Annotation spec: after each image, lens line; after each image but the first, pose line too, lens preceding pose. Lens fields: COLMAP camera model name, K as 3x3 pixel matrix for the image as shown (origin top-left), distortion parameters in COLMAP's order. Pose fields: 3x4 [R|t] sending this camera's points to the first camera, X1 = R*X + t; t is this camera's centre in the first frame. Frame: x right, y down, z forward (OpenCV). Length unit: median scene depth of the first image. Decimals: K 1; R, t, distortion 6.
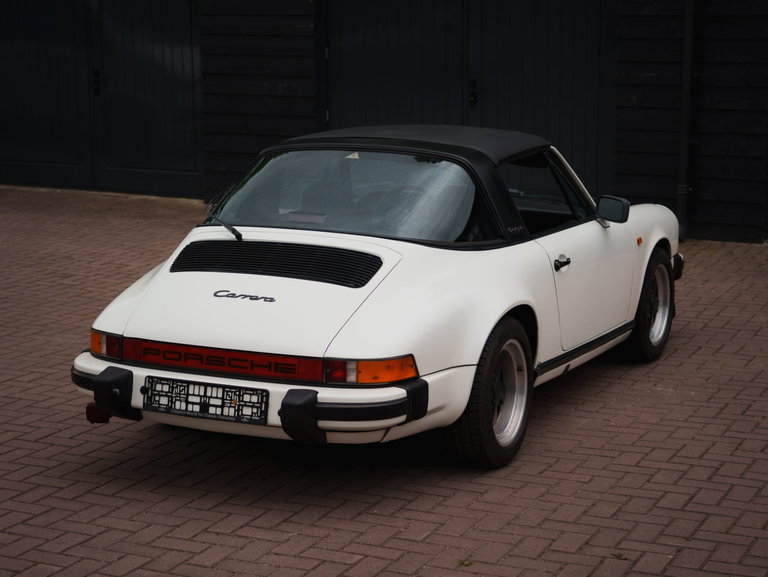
lens RADIAL K [[1613.4, 0, 384.5], [0, 1613.4, 293.4], [0, 0, 1]] dist [0.062932, 0.000000]
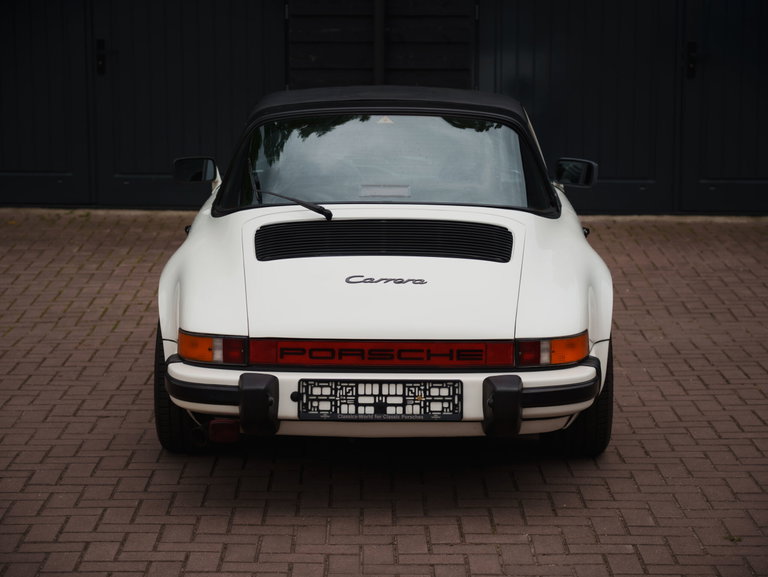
lens RADIAL K [[2060.7, 0, 390.2], [0, 2060.7, 281.4], [0, 0, 1]] dist [0.167933, 0.000000]
pose [[0.908717, -0.064891, 0.412337, -0.559736], [0.072193, 0.997388, -0.002137, 0.005044], [-0.411122, 0.031710, 0.911029, -0.019144]]
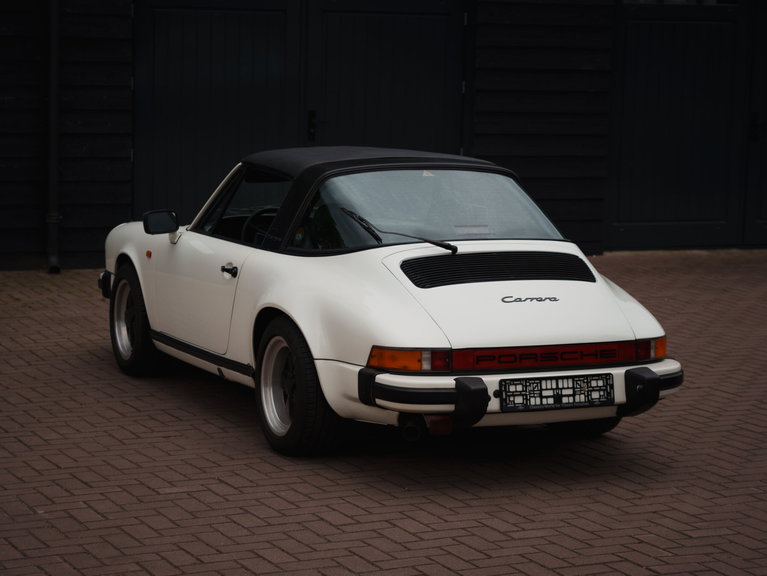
lens RADIAL K [[1966.9, 0, 383.8], [0, 1966.9, 295.6], [0, 0, 1]] dist [0.027454, 0.000000]
pose [[0.640685, -0.087635, 0.762786, -1.202926], [0.113584, 0.993352, 0.018722, -0.038023], [-0.759356, 0.074645, 0.646380, 0.215384]]
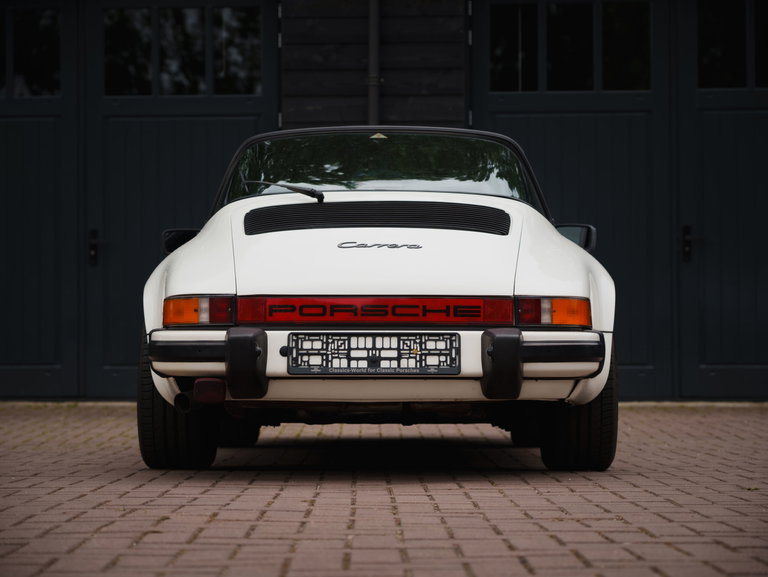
lens RADIAL K [[2060.7, 0, 402.5], [0, 2060.7, 270.5], [0, 0, 1]] dist [0.167933, 0.000000]
pose [[0.905245, 0.015348, 0.424612, -0.547229], [0.076163, 0.977299, -0.197699, 0.234493], [-0.418007, 0.211306, 0.883527, 0.047148]]
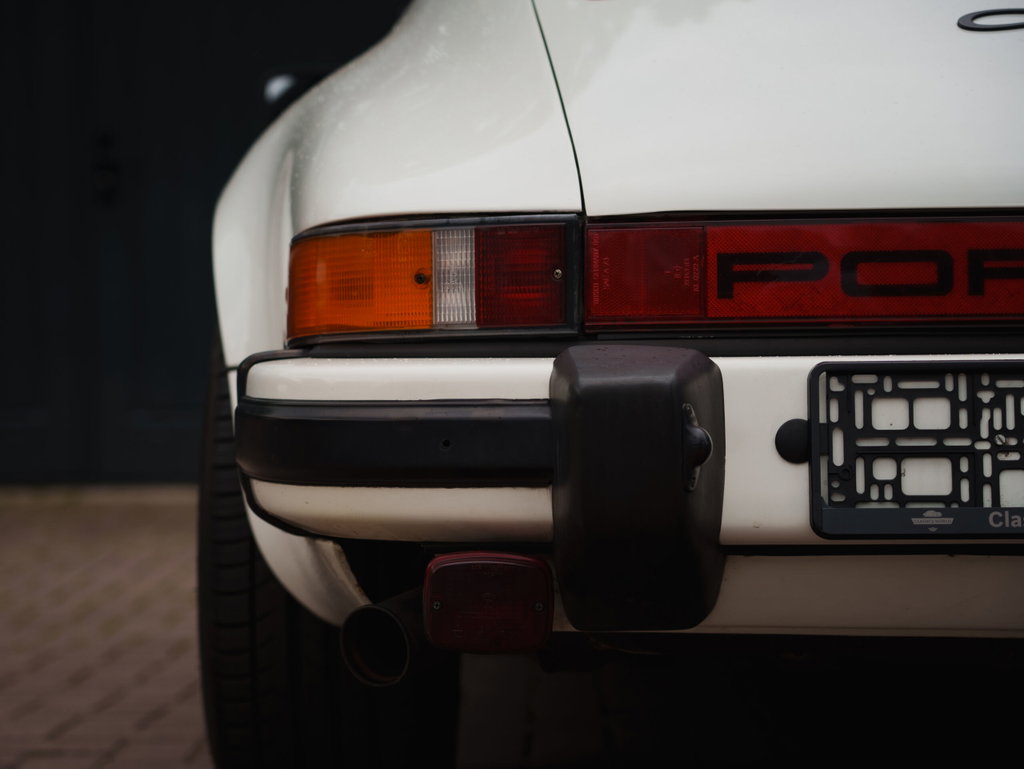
lens RADIAL K [[3060.0, 0, 508.4], [0, 3060.0, 381.1], [0, 0, 1]] dist [0.123018, 0.000000]
pose [[0.916656, -0.012080, 0.399495, -0.337056], [0.081079, 0.984381, -0.156273, 0.110360], [-0.391367, 0.175639, 0.903318, 0.684856]]
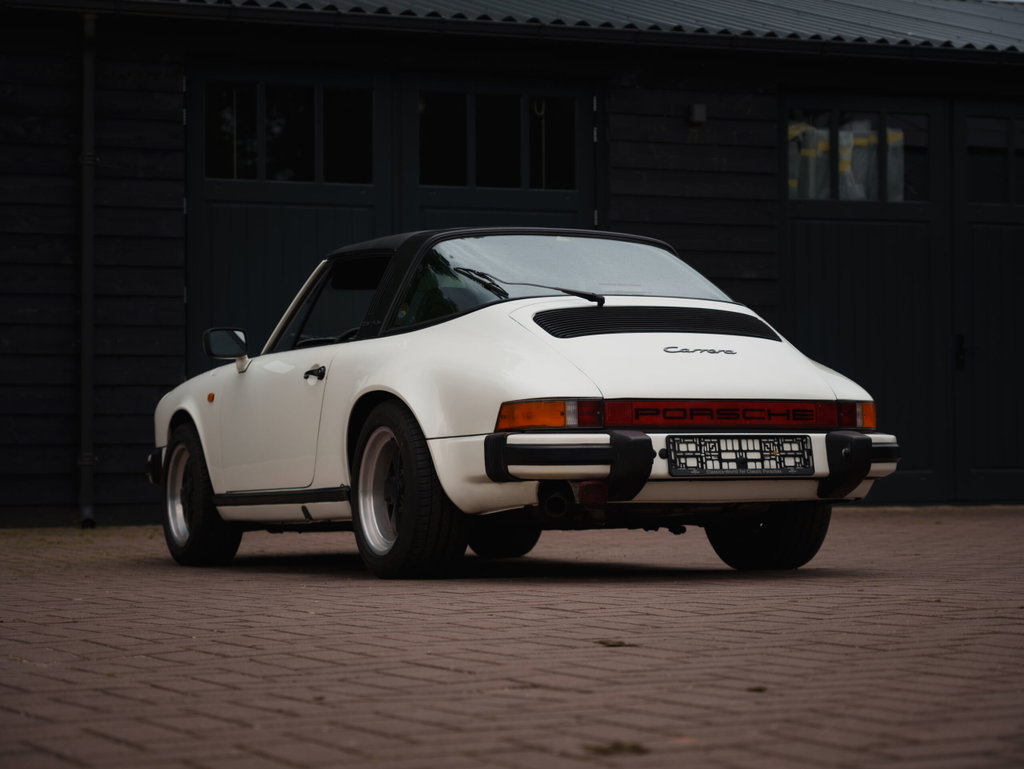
lens RADIAL K [[2439.0, 0, 517.5], [0, 2439.0, 378.3], [0, 0, 1]] dist [0.065515, 0.000000]
pose [[0.631604, 0.021674, 0.774988, -1.189445], [0.146578, 0.978243, -0.146817, 0.198513], [-0.761309, 0.206326, 0.614685, 0.282958]]
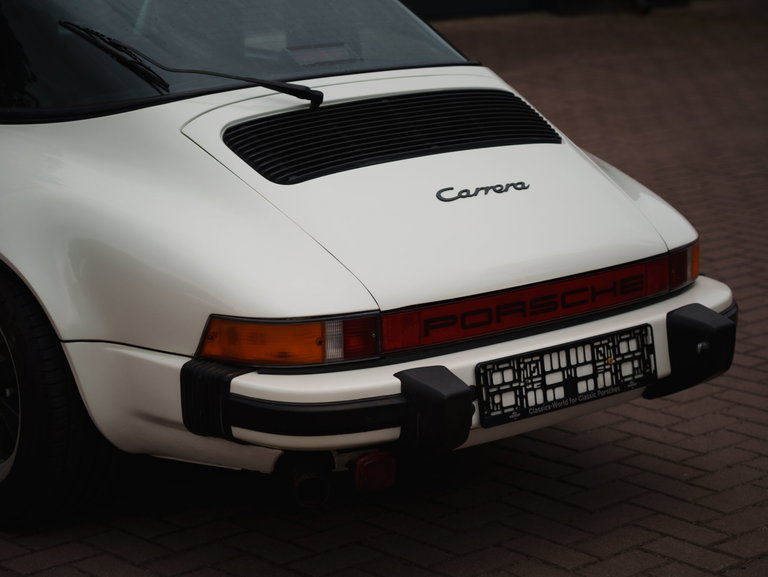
lens RADIAL K [[2158.0, 0, 382.3], [0, 2158.0, 287.3], [0, 0, 1]] dist [0.034450, 0.000000]
pose [[0.380393, -0.209645, 0.900750, -0.802736], [0.152652, 0.974841, 0.162424, -0.094769], [-0.912140, 0.075716, 0.402826, 0.752205]]
